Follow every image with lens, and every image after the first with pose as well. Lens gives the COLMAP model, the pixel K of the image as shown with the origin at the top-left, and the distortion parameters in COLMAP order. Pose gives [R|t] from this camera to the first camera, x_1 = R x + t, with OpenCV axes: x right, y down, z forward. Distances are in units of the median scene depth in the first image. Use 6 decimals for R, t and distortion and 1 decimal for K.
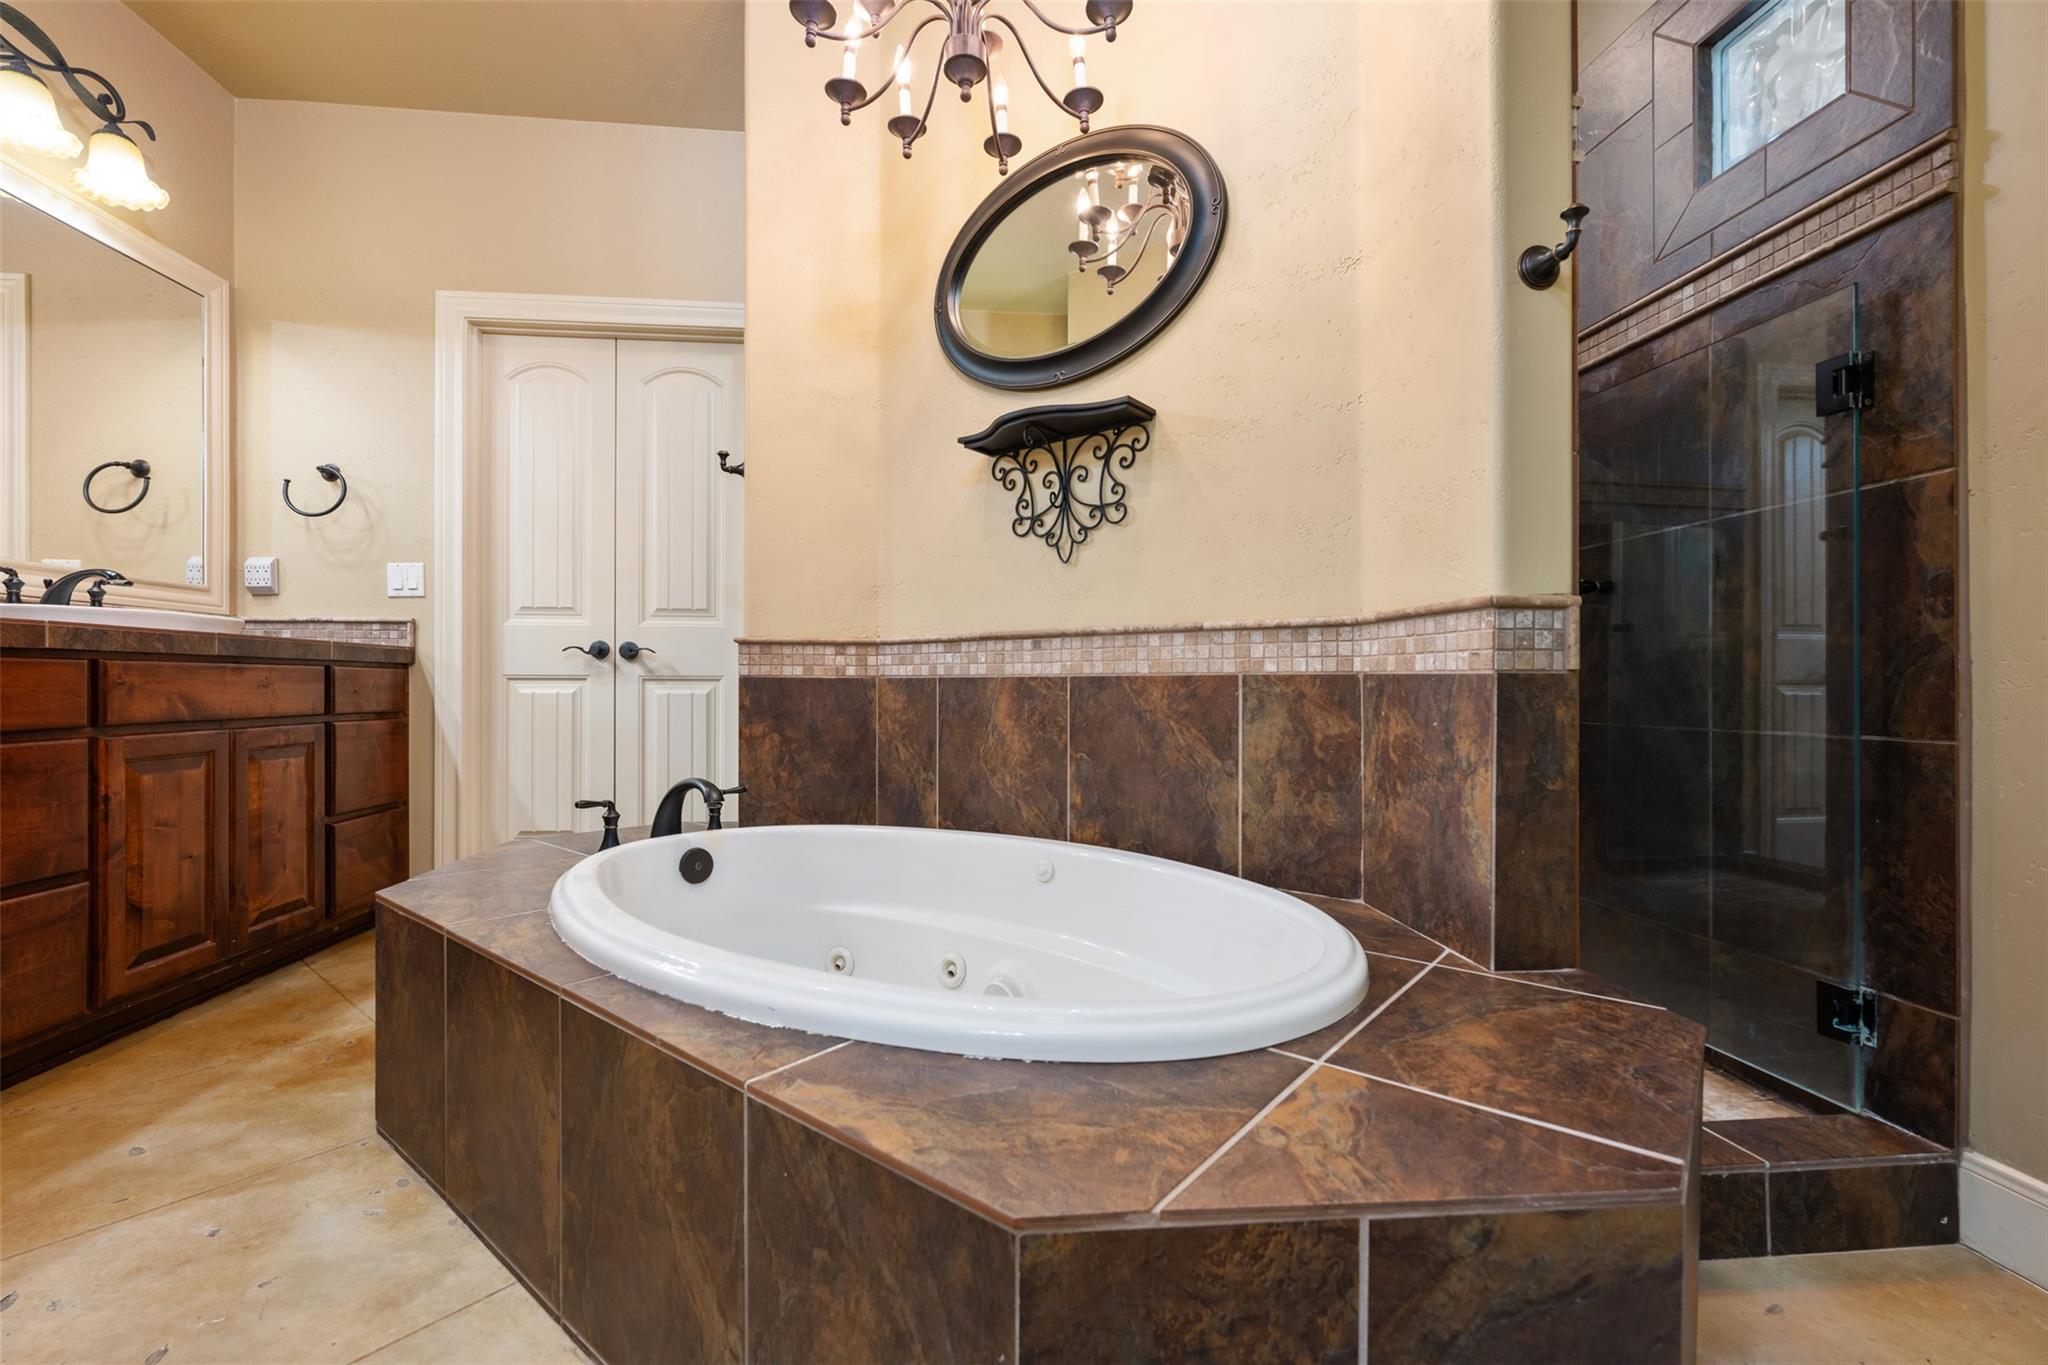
lens RADIAL K [[864.9, 0, 1020.8], [0, 864.9, 689.3], [0, 0, 1]] dist [-0.004167, 0.000304]
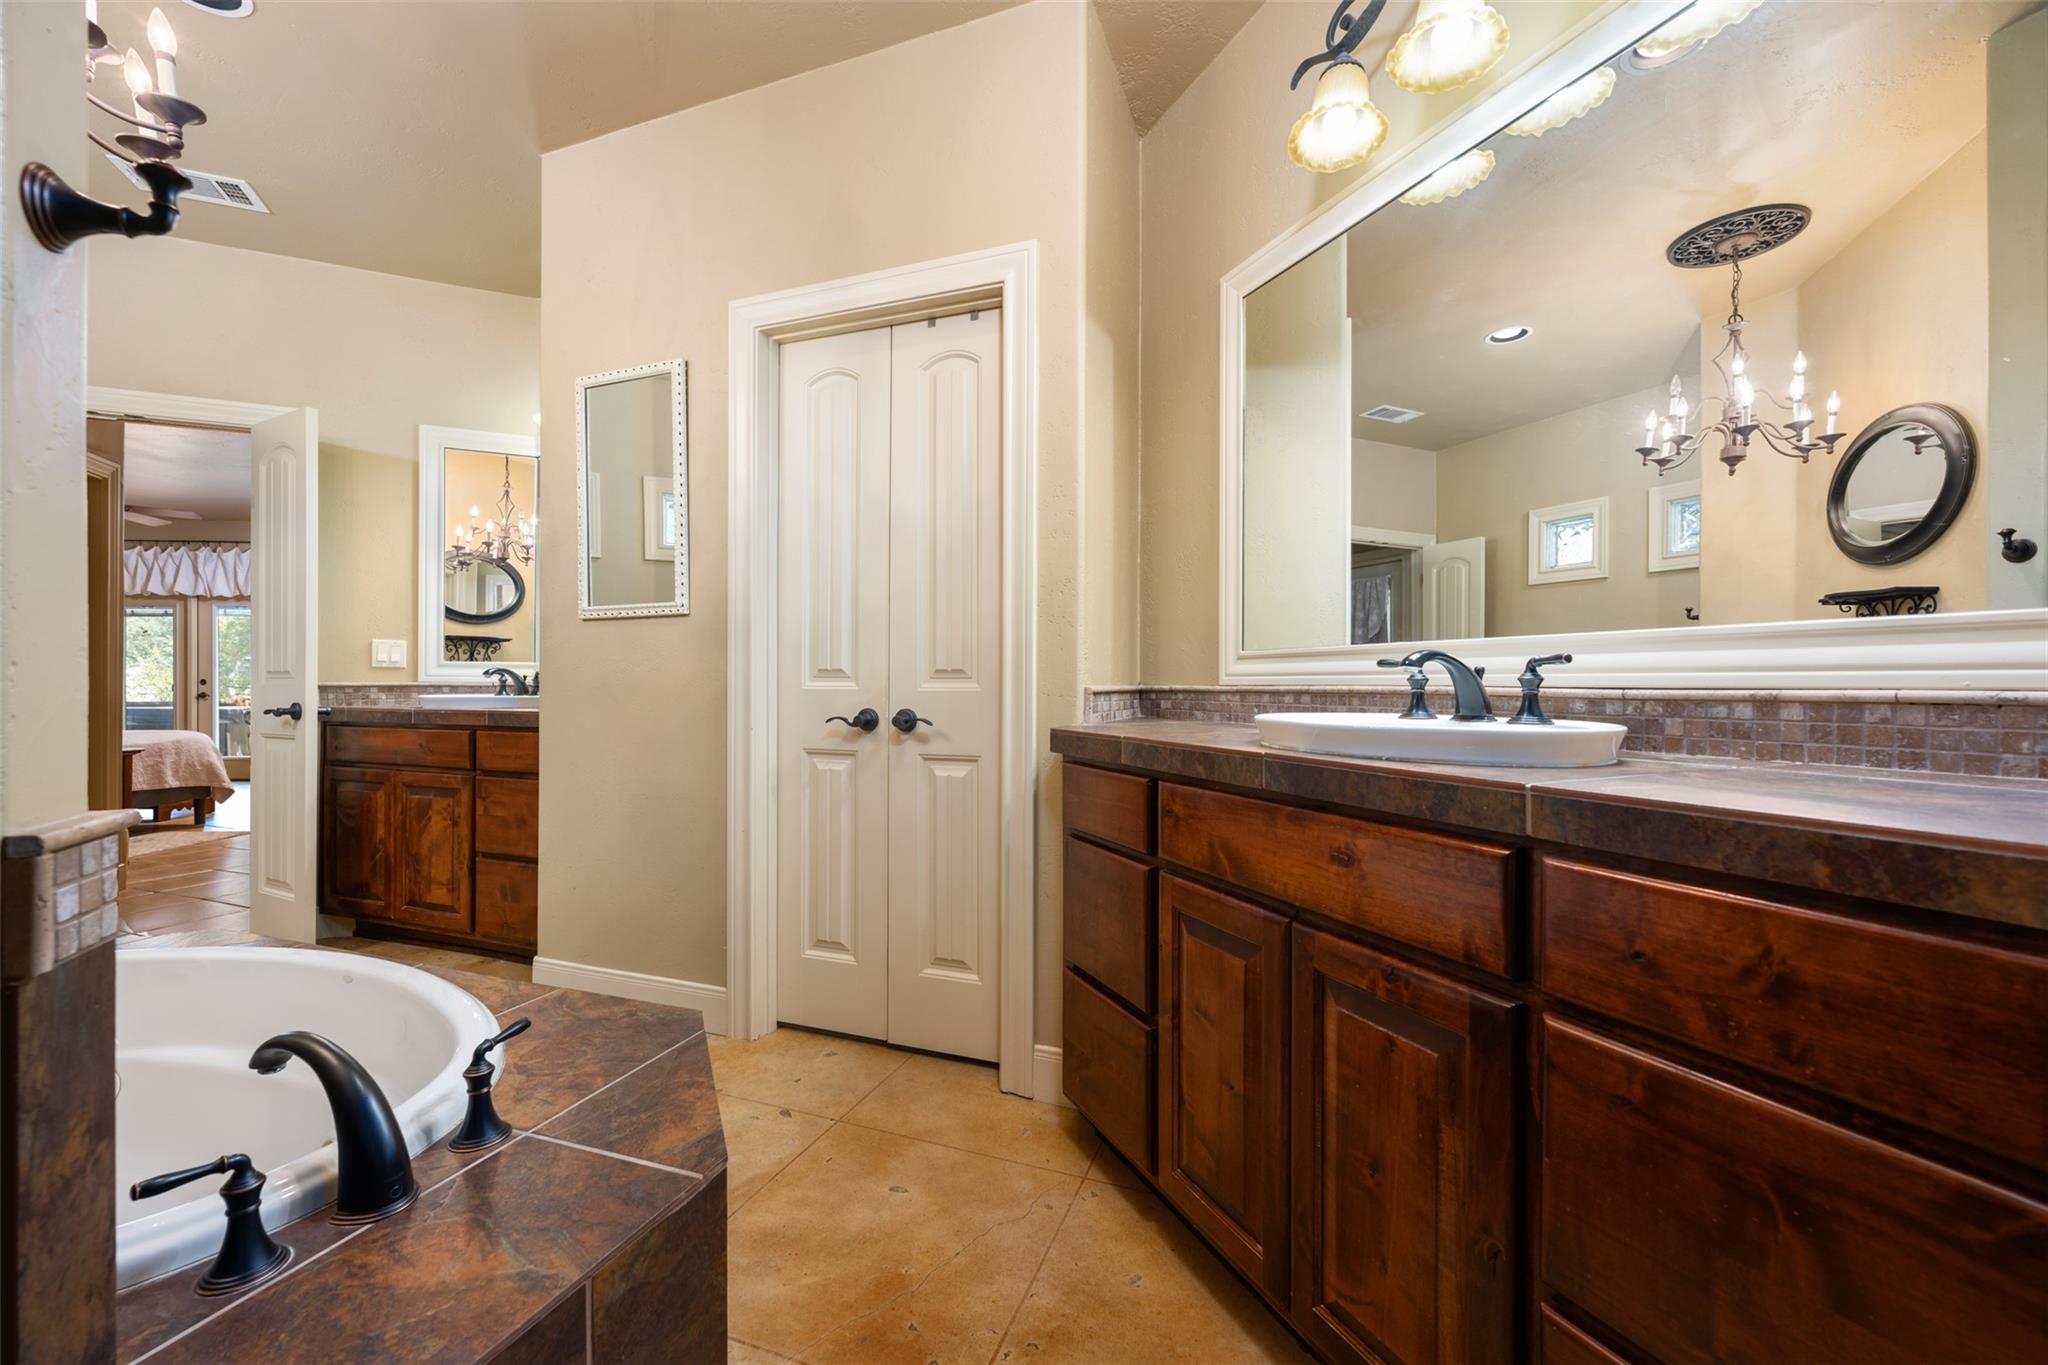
lens RADIAL K [[801.9, 0, 976.1], [0, 801.9, 669.1], [0, 0, 1]] dist [-0.001563, 0.000078]
pose [[-0.954993, -0.003010, -0.296612, -0.523410], [-0.000087, 0.999951, -0.009866, -0.111164], [0.296627, -0.009396, -0.954947, 1.373886]]
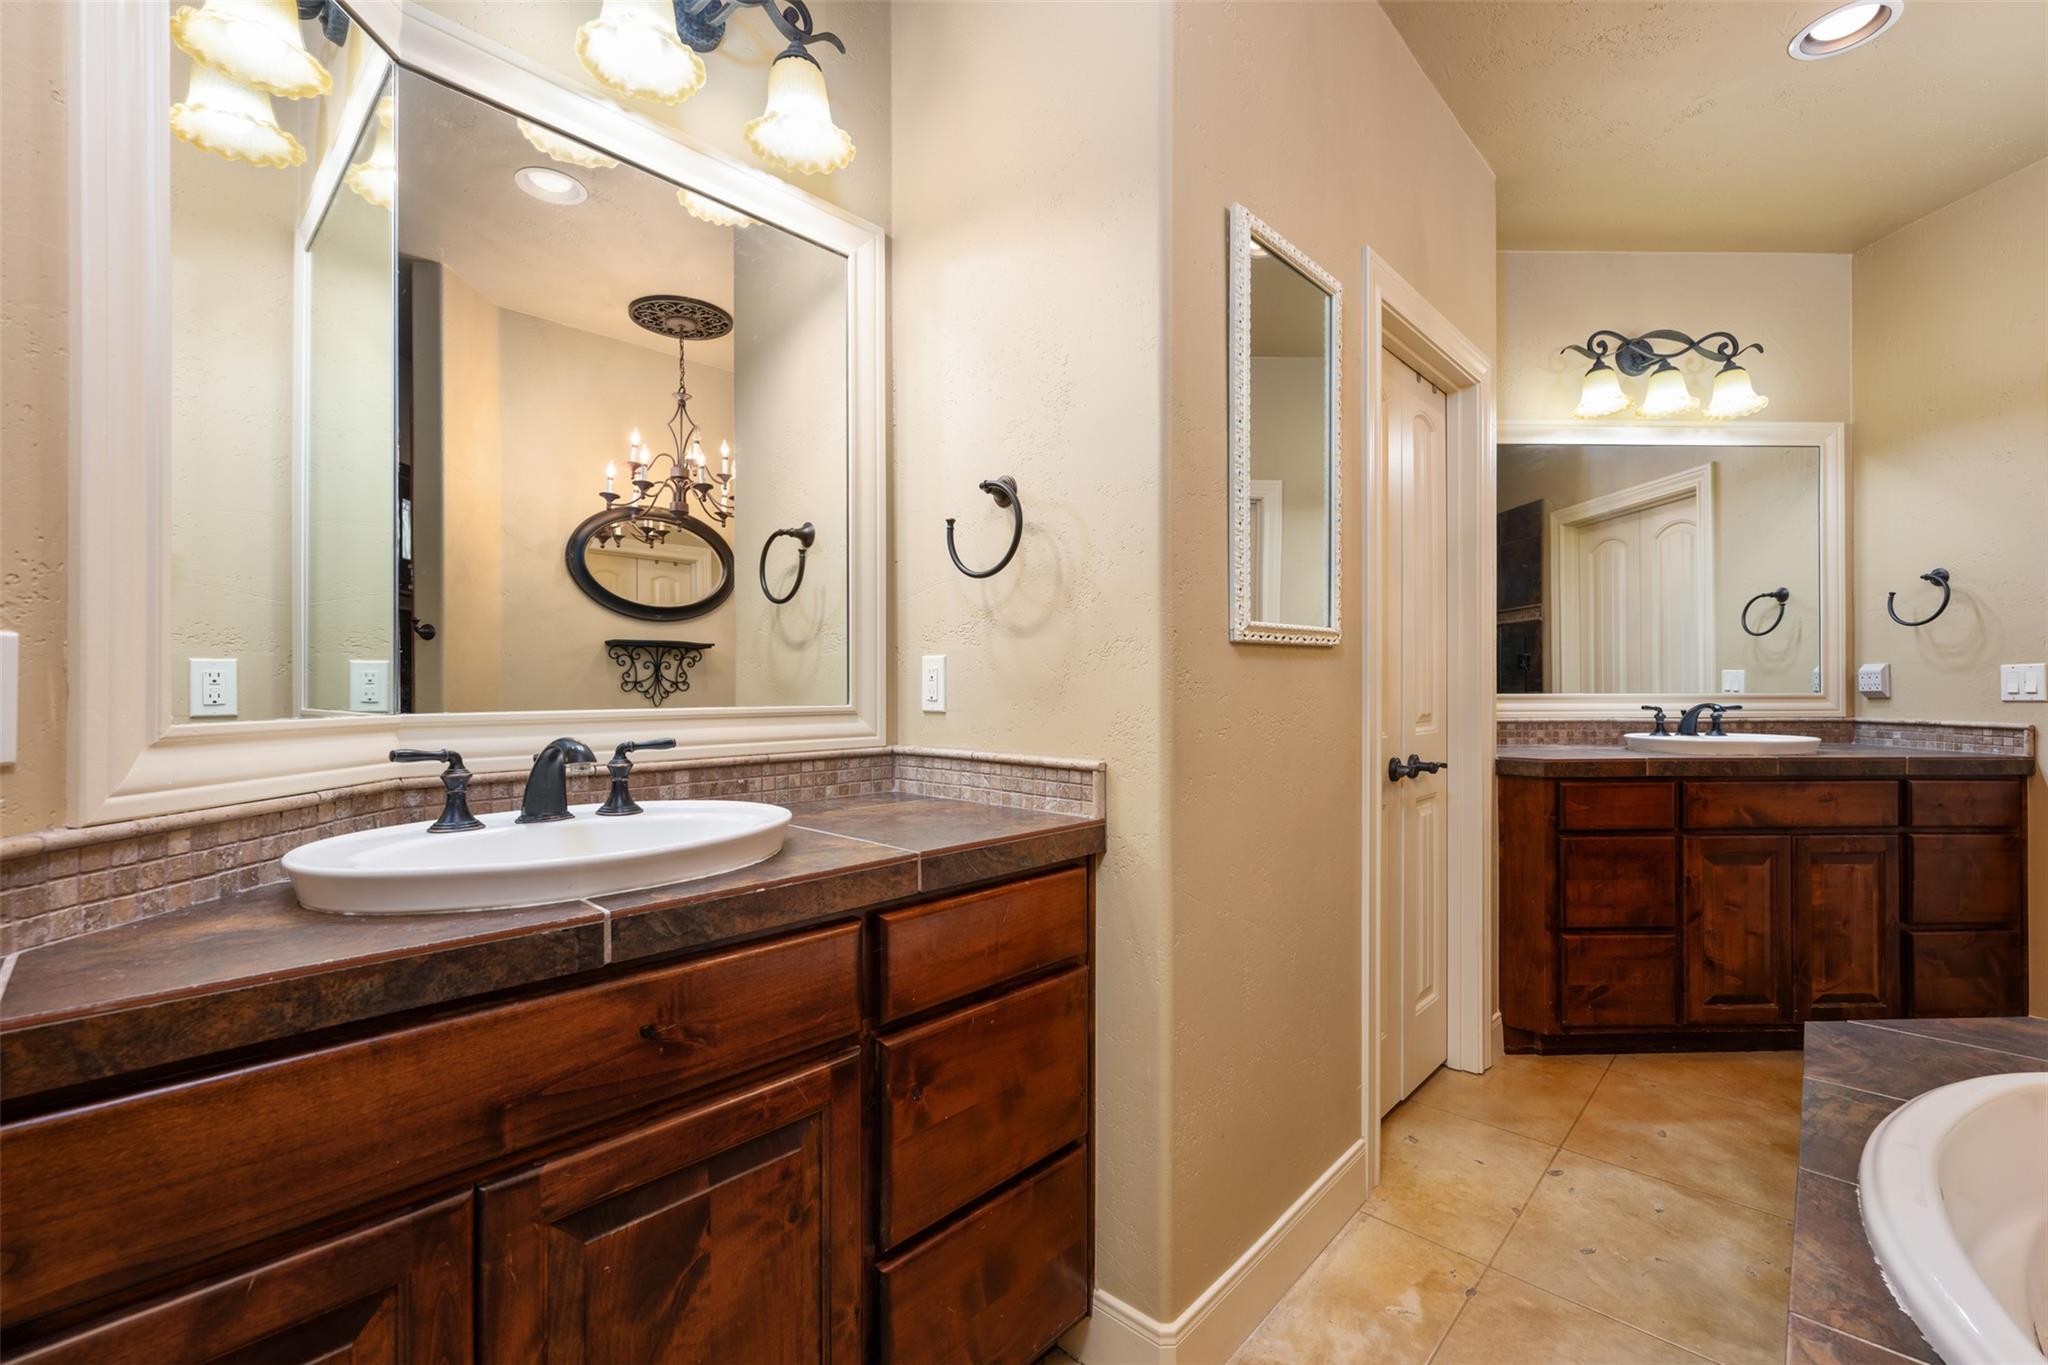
lens RADIAL K [[864.9, 0, 1010.5], [0, 864.9, 678.7], [0, 0, 1]] dist [-0.004167, 0.000304]
pose [[-0.082211, -0.004971, -0.996603, 0.366042], [0.000246, 0.999987, -0.005008, -0.160143], [0.996615, -0.000657, -0.082208, 0.000021]]
